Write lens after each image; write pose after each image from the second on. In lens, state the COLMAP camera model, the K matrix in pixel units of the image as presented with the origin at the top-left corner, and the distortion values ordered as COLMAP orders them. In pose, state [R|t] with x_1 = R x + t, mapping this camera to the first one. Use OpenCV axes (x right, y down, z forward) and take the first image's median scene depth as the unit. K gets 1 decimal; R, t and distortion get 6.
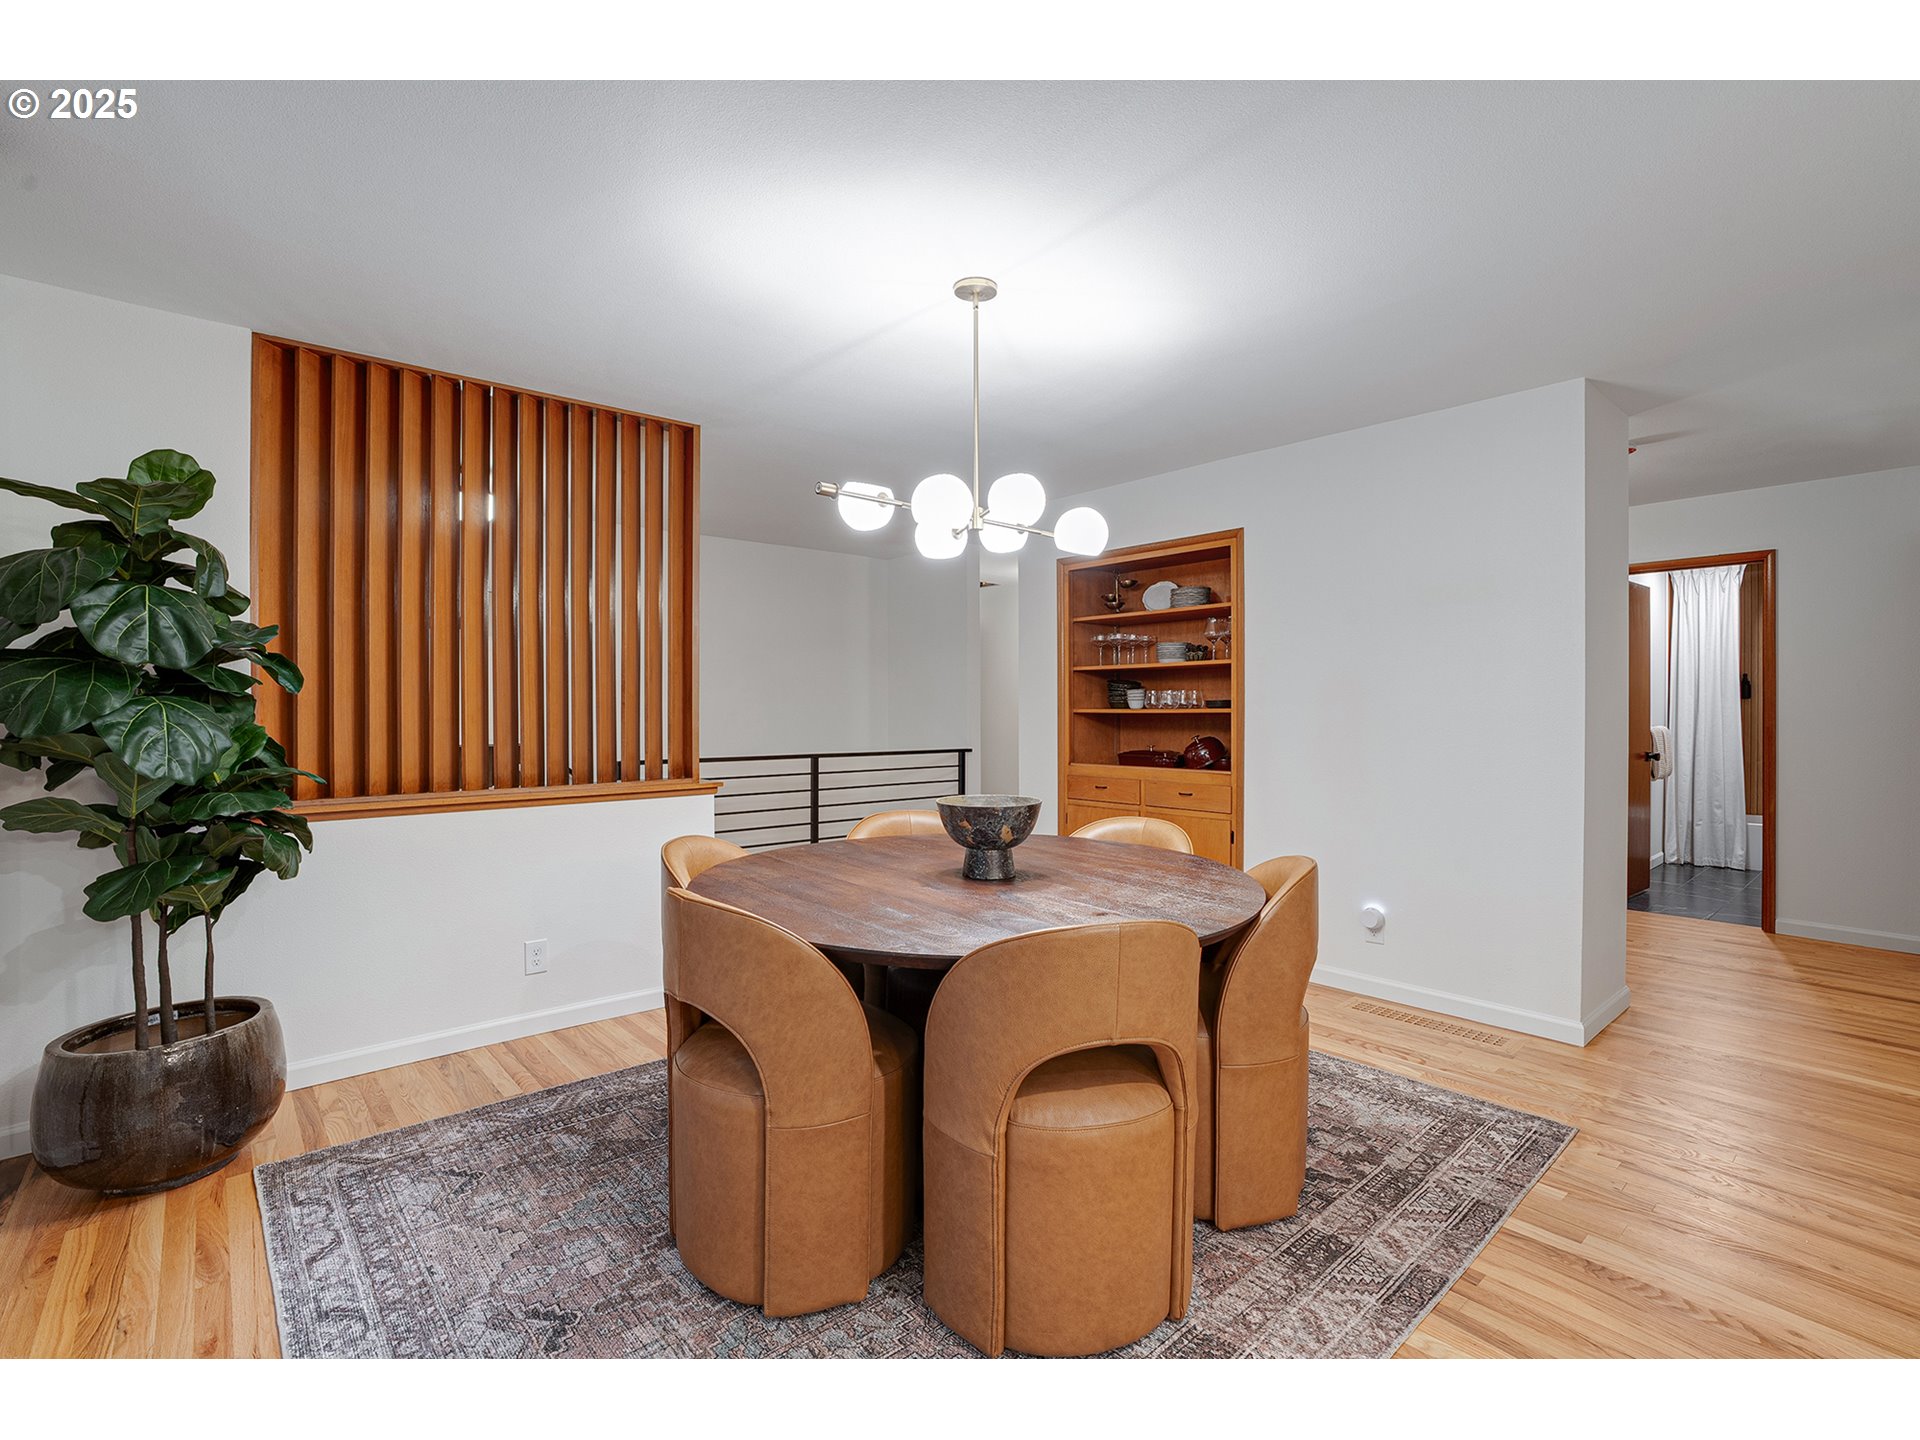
lens RADIAL K [[870.5, 0, 957.7], [0, 870.5, 698.5], [0, 0, 1]] dist [-0.053416, 0.023965]
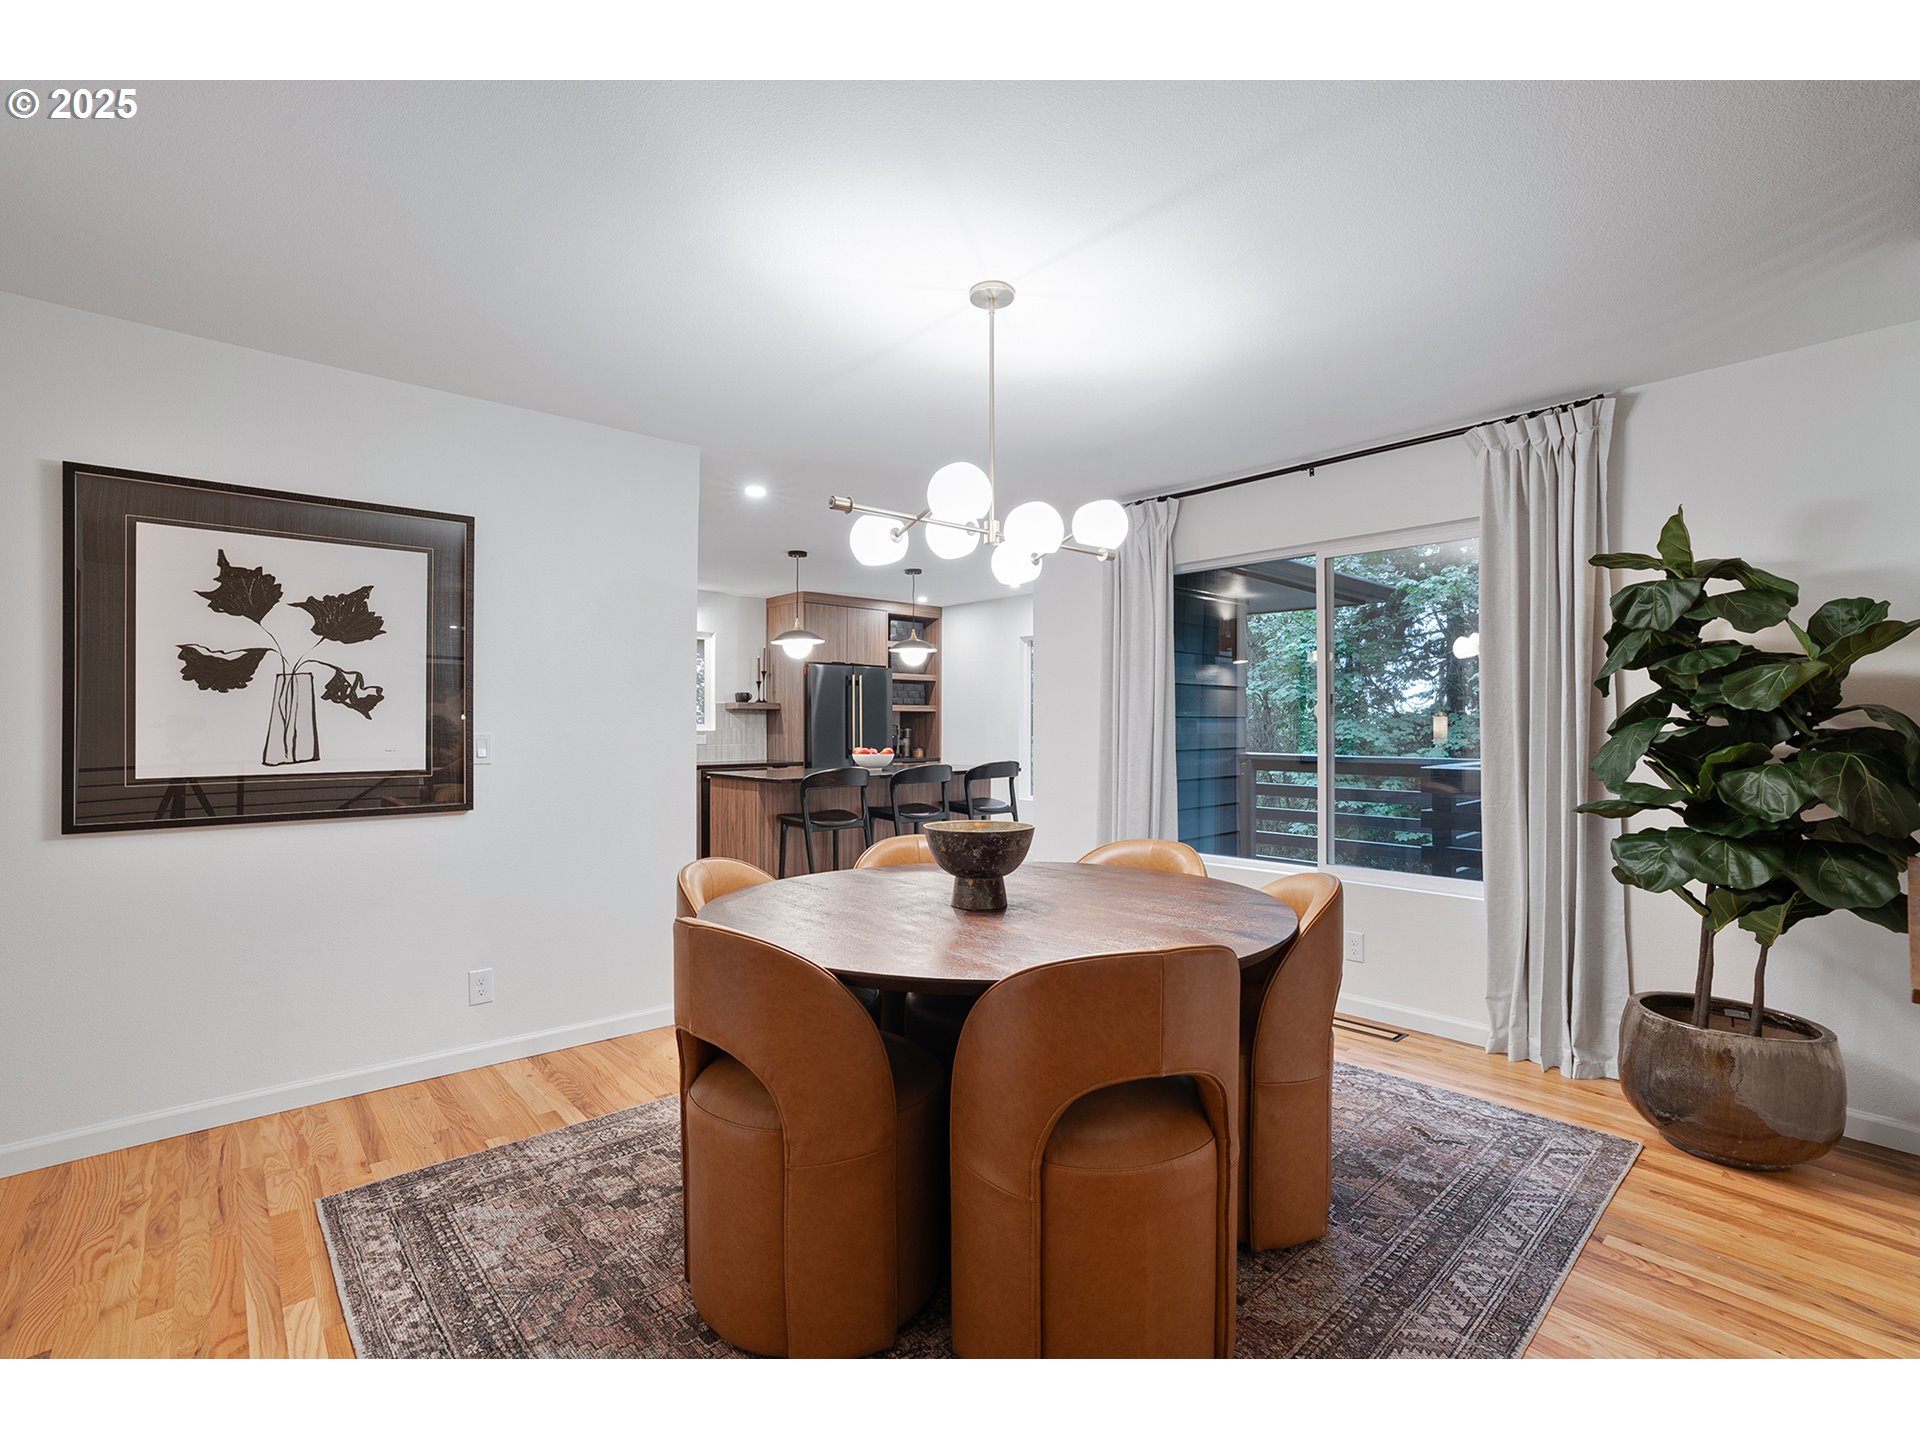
lens RADIAL K [[870.5, 0, 957.7], [0, 870.5, 698.5], [0, 0, 1]] dist [-0.053416, 0.023965]
pose [[-0.999854, -0.001791, -0.017006, 0.078432], [-0.001057, 0.999071, -0.043082, 0.020874], [0.017068, -0.043058, -0.998927, 2.005401]]
